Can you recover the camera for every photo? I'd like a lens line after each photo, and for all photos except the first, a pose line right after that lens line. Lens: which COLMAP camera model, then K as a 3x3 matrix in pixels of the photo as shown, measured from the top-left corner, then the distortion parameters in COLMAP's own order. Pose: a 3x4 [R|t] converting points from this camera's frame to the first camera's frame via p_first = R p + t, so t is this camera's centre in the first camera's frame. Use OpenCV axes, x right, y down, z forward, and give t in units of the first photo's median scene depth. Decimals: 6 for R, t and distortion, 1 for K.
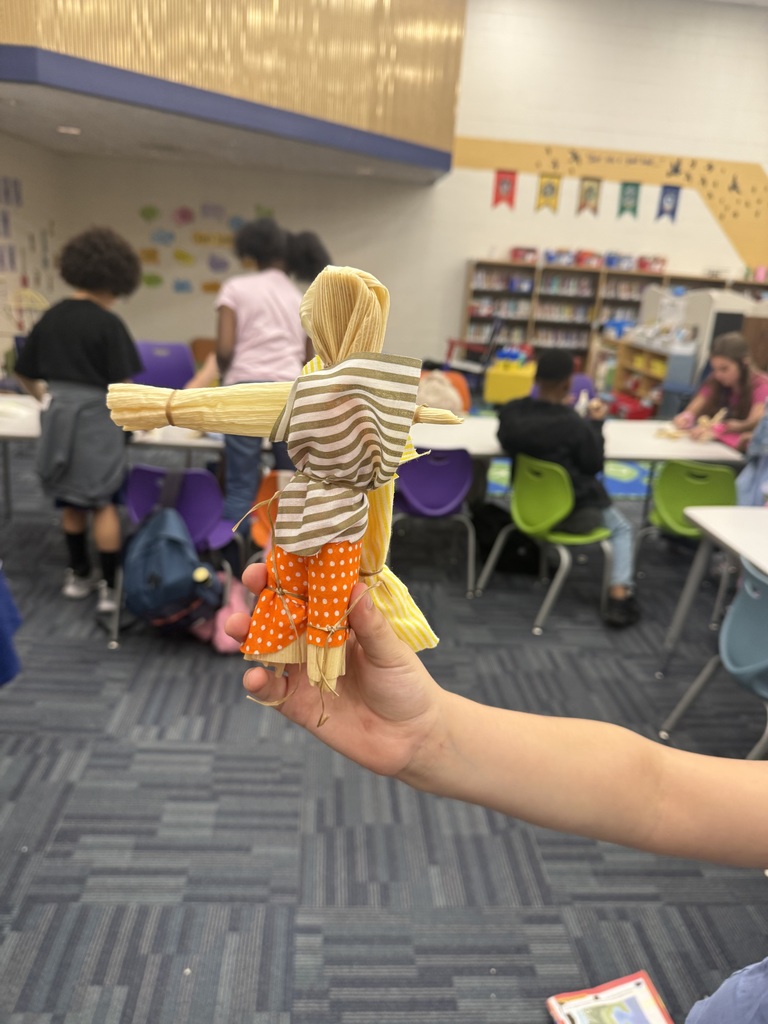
lens RADIAL K [[736.1, 0, 370.9], [0, 736.1, 513.5], [0, 0, 1]] dist [0.006066, -0.005362]
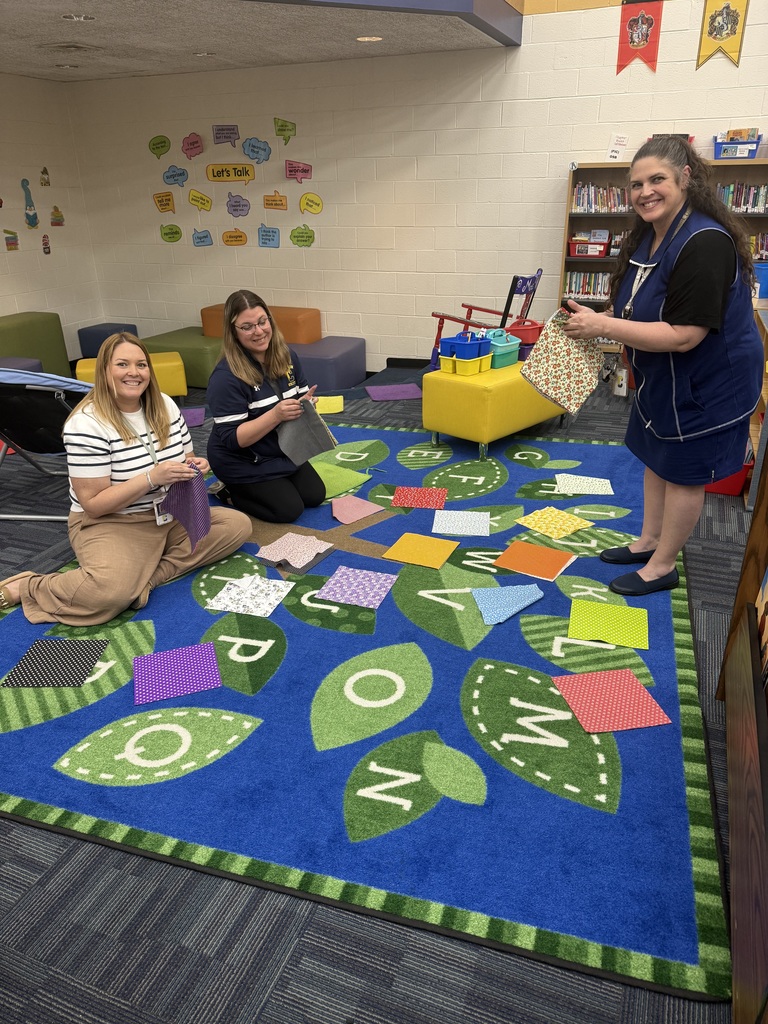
lens RADIAL K [[736.1, 0, 370.9], [0, 736.1, 513.5], [0, 0, 1]] dist [0.006066, -0.005362]
pose [[0.895845, 0.101995, -0.432503, 0.280766], [-0.064609, 0.992856, 0.100314, -0.108743], [0.439645, -0.061922, 0.896035, 0.359867]]
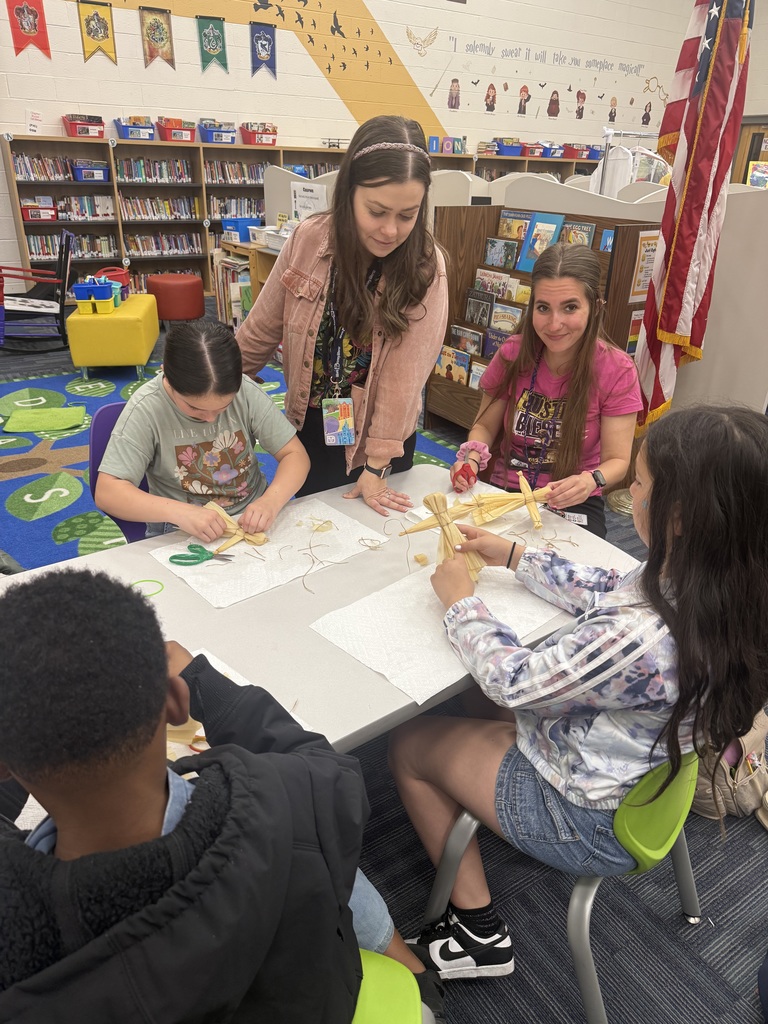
lens RADIAL K [[736.1, 0, 370.9], [0, 736.1, 513.5], [0, 0, 1]] dist [0.006066, -0.005362]
pose [[0.873098, -0.248264, 0.419601, 0.062110], [0.186723, 0.965293, 0.182603, -0.076042], [-0.450371, -0.081081, 0.889152, 0.232123]]
